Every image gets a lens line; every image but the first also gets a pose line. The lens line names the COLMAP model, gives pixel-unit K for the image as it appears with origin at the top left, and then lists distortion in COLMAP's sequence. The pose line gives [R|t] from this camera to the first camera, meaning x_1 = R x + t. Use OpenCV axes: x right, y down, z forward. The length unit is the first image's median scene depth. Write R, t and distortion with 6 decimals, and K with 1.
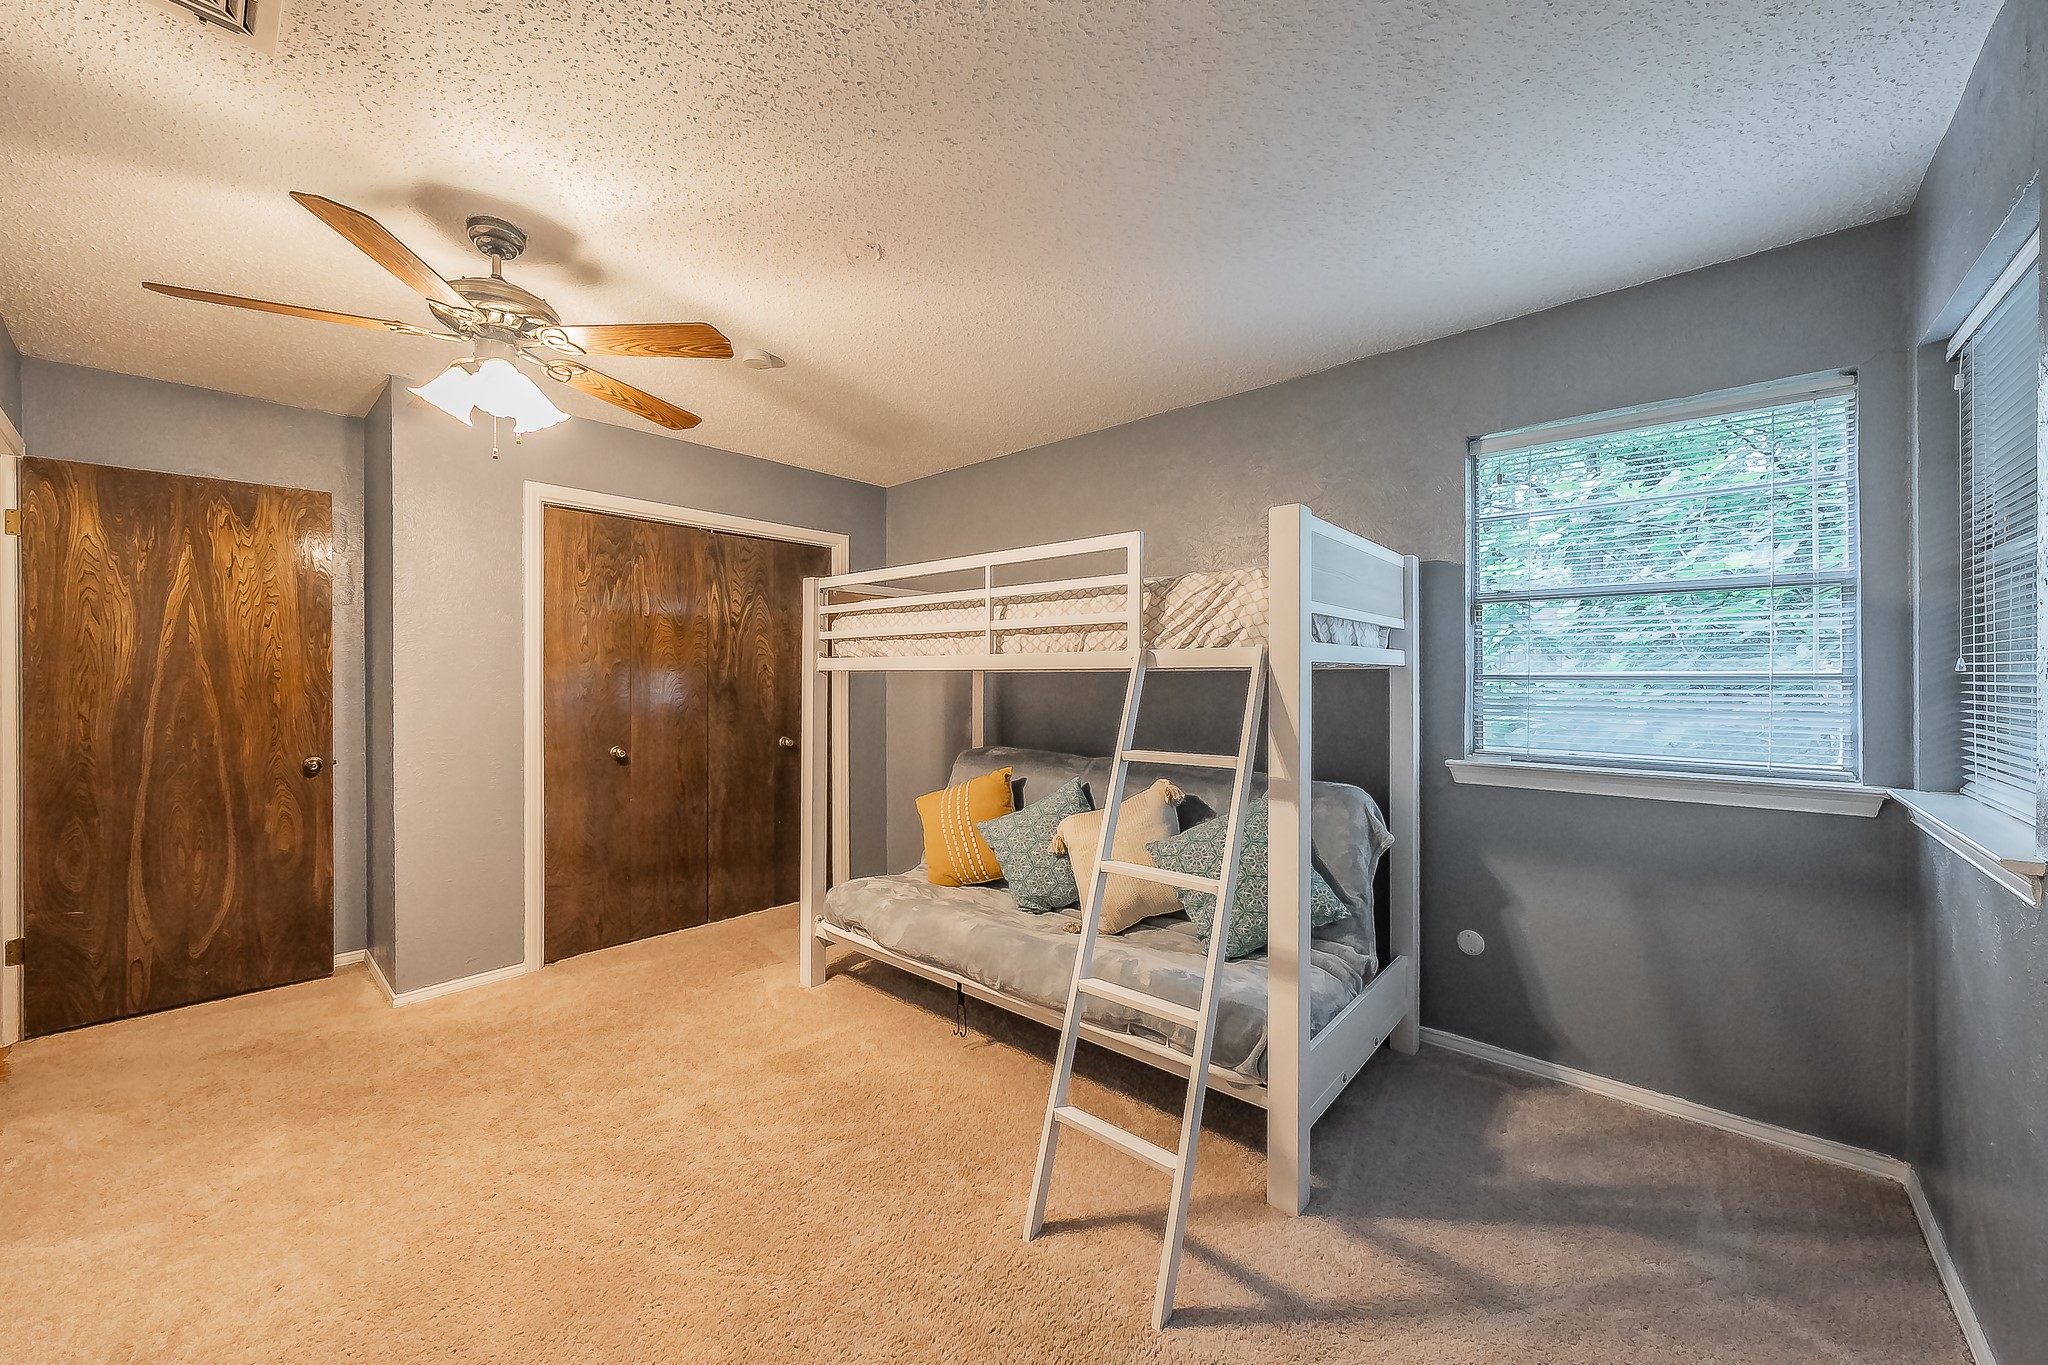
lens RADIAL K [[776.8, 0, 1024.0], [0, 776.8, 682.5], [0, 0, 1]] dist [-0.000308, 0.000007]
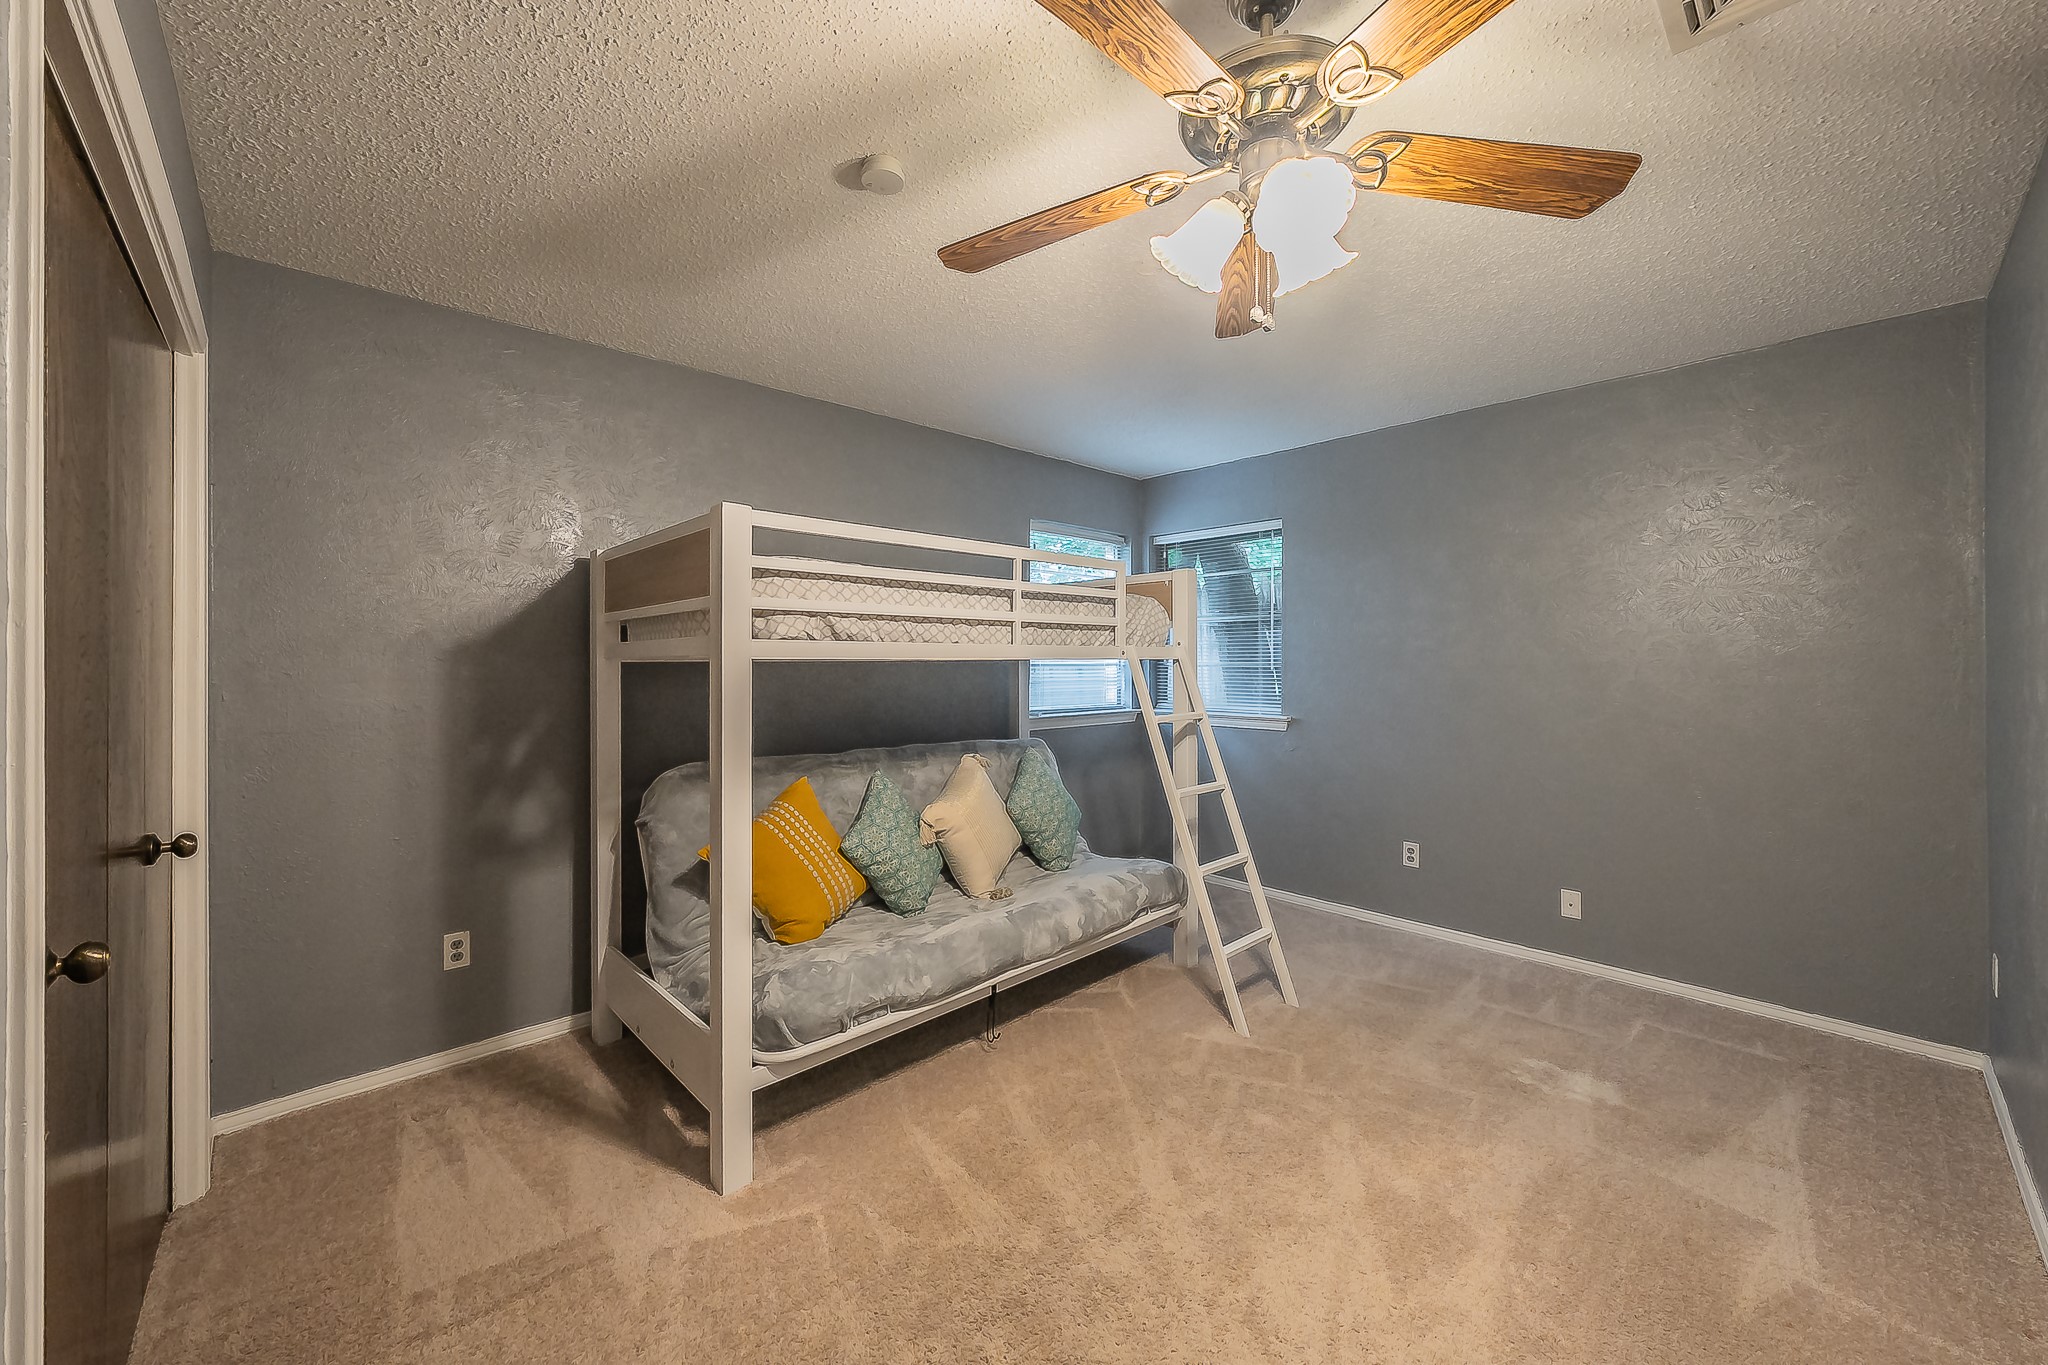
lens RADIAL K [[750.1, 0, 1021.1], [0, 750.1, 671.0], [0, 0, 1]] dist [0.000242, -0.000041]
pose [[0.092260, -0.010736, 0.995677, -0.960729], [0.012353, 0.999877, 0.009637, -0.010514], [-0.995658, 0.011410, 0.092381, 0.841464]]
